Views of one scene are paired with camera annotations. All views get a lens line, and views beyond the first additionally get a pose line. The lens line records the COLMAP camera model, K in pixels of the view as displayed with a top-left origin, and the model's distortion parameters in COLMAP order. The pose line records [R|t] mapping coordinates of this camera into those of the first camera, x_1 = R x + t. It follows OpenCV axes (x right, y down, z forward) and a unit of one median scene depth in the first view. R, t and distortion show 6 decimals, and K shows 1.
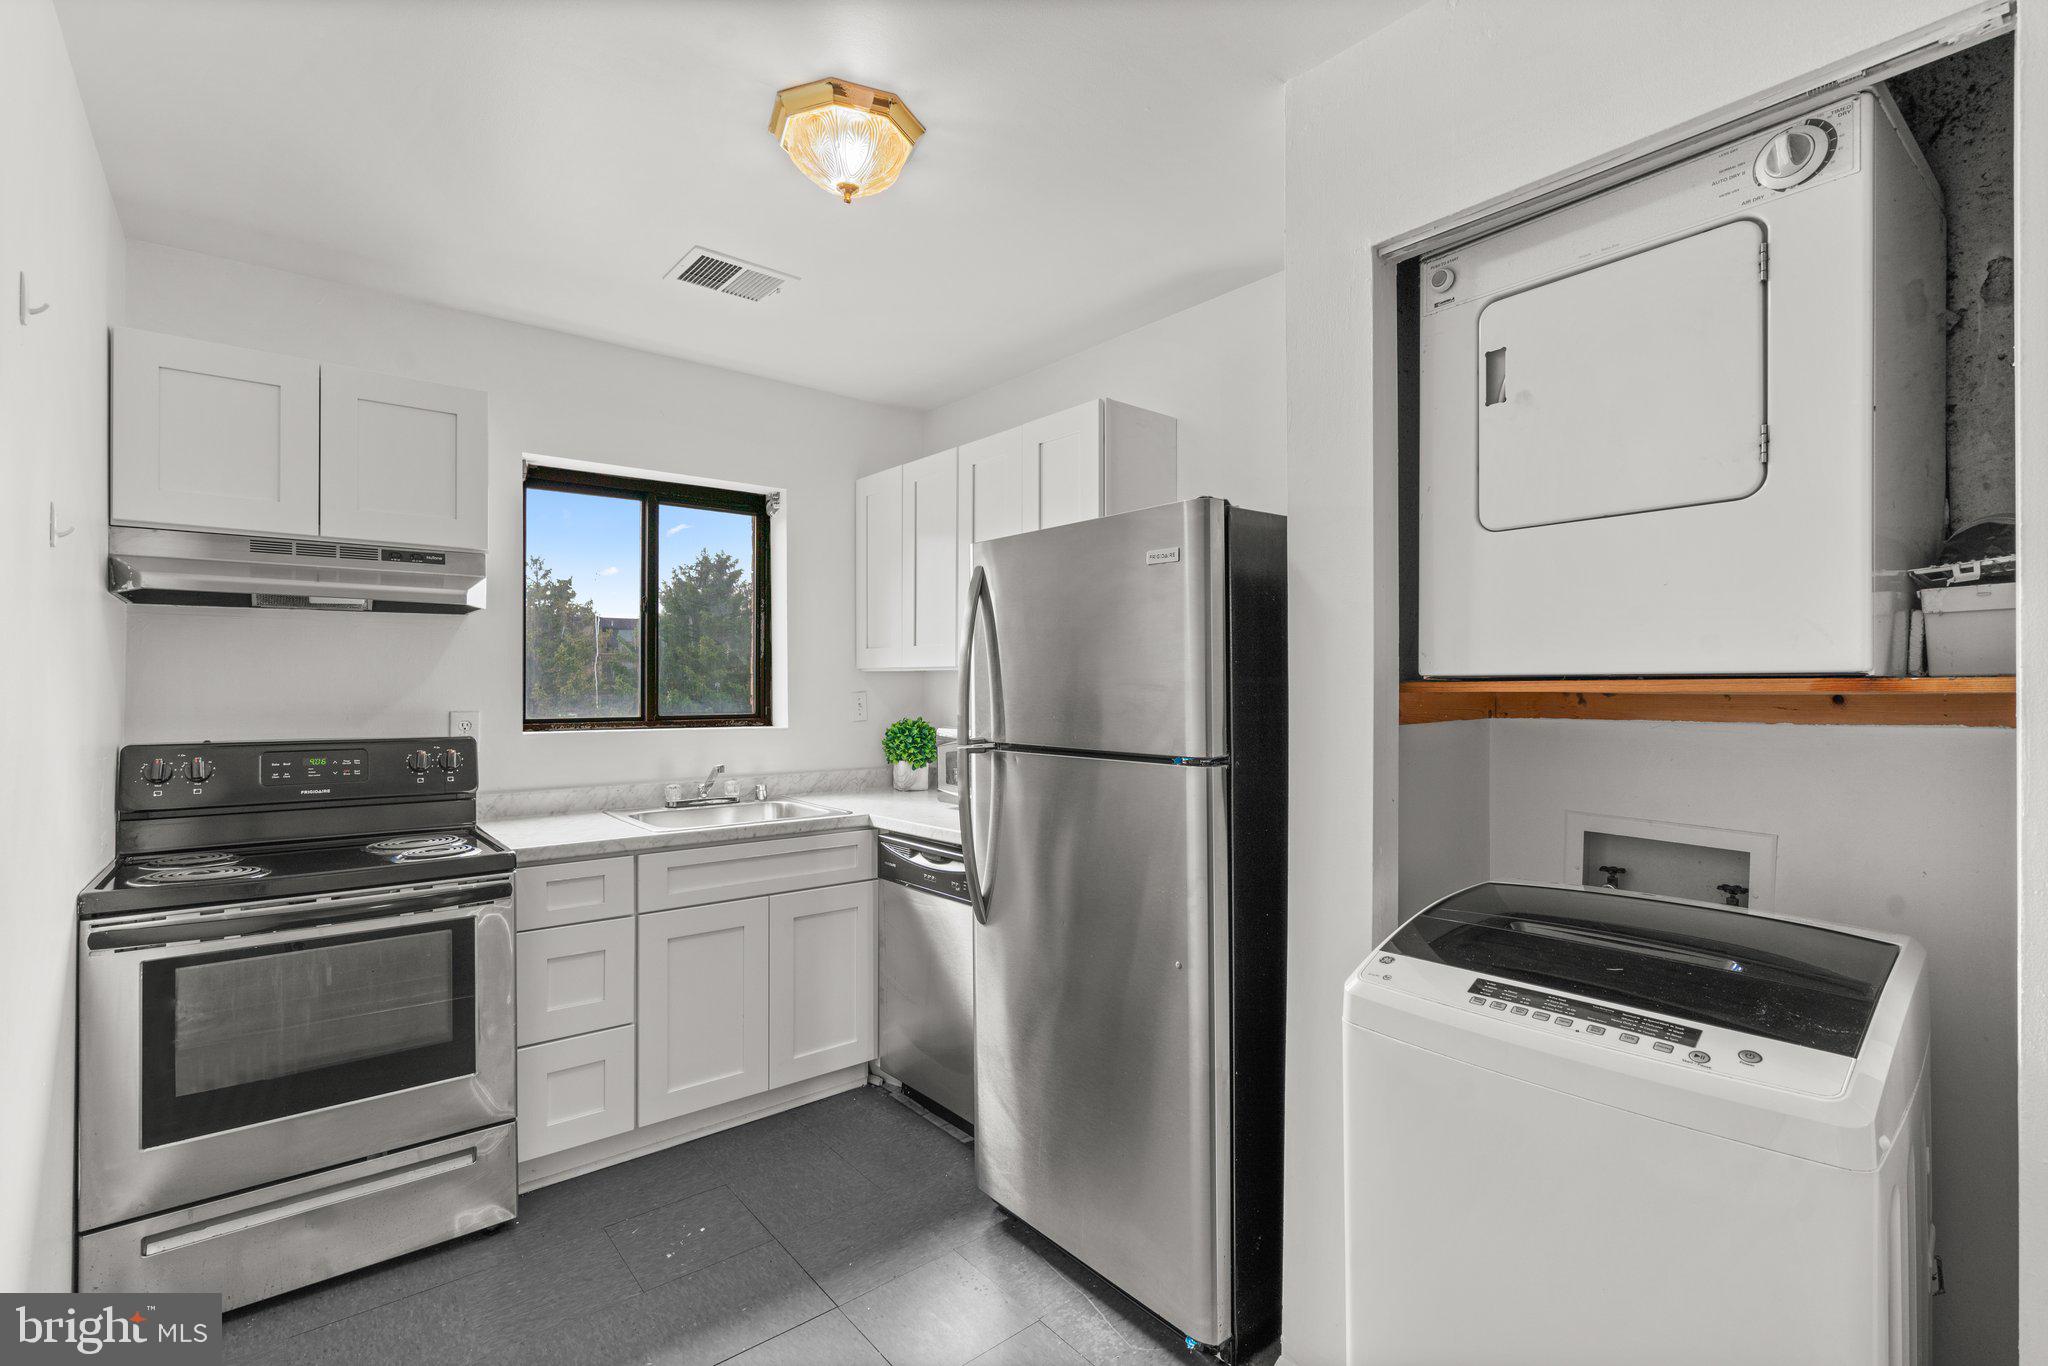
lens RADIAL K [[937.7, 0, 991.1], [0, 937.7, 679.7], [0, 0, 1]] dist [-0.009075, 0.004879]
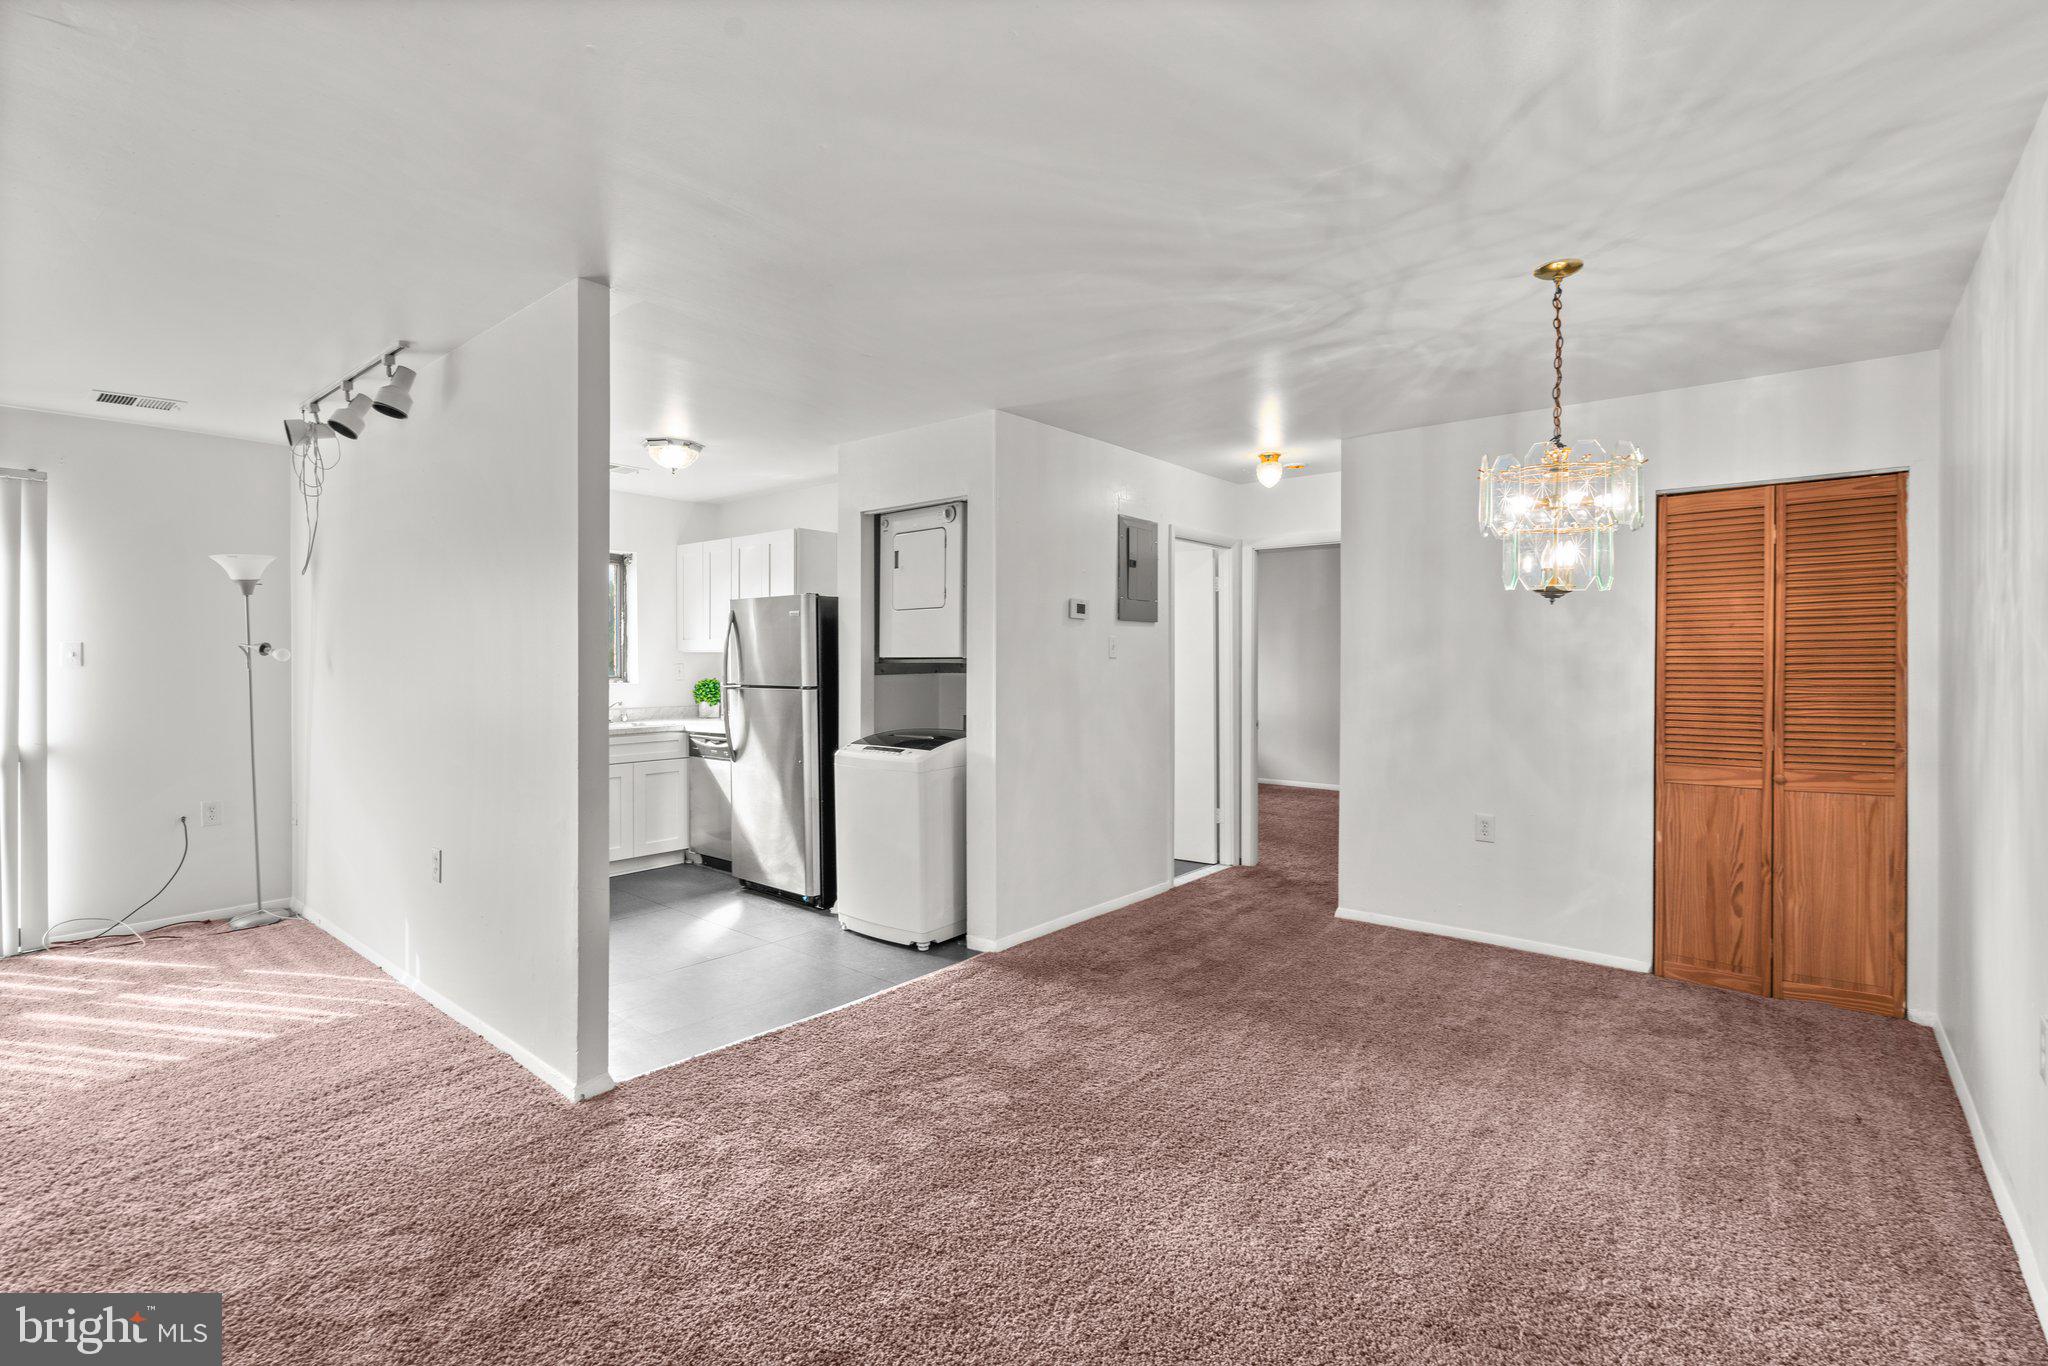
lens RADIAL K [[937.7, 0, 1004.8], [0, 937.7, 666.4], [0, 0, 1]] dist [-0.009075, 0.004879]
pose [[0.981020, -0.000960, 0.193902, 0.176176], [-0.001625, 0.999912, 0.013170, -0.010409], [-0.193897, -0.013235, 0.980933, -1.258442]]
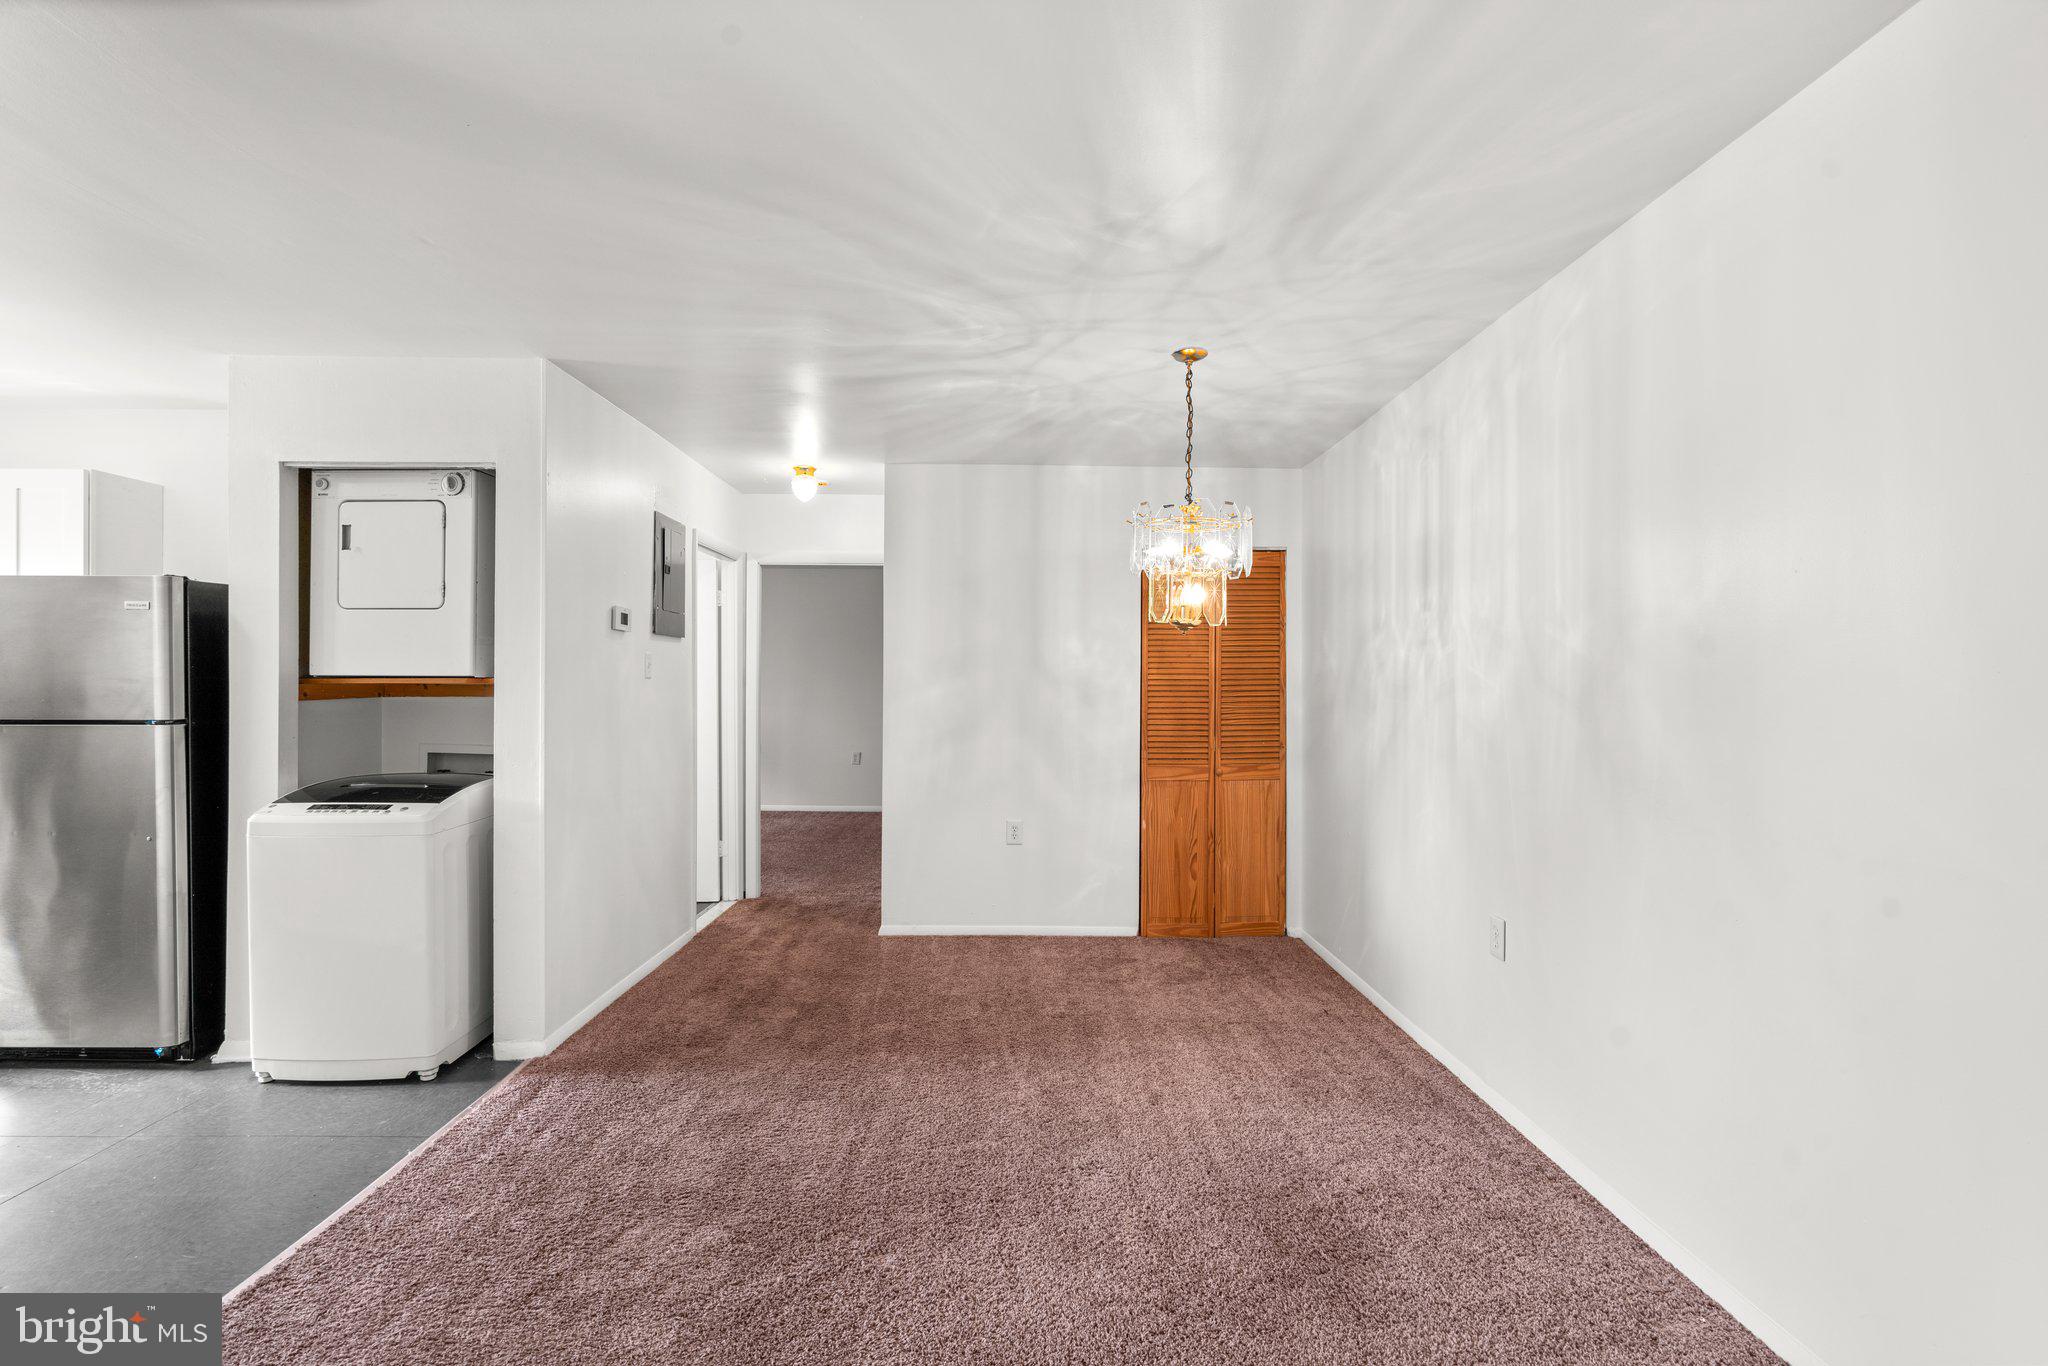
lens RADIAL K [[937.7, 0, 1025.7], [0, 937.7, 682.8], [0, 0, 1]] dist [-0.009075, 0.004879]
pose [[0.609911, 0.000980, 0.792470, -0.128223], [-0.010061, 0.999928, 0.006507, -0.011065], [-0.792406, -0.011942, 0.609877, -0.943214]]
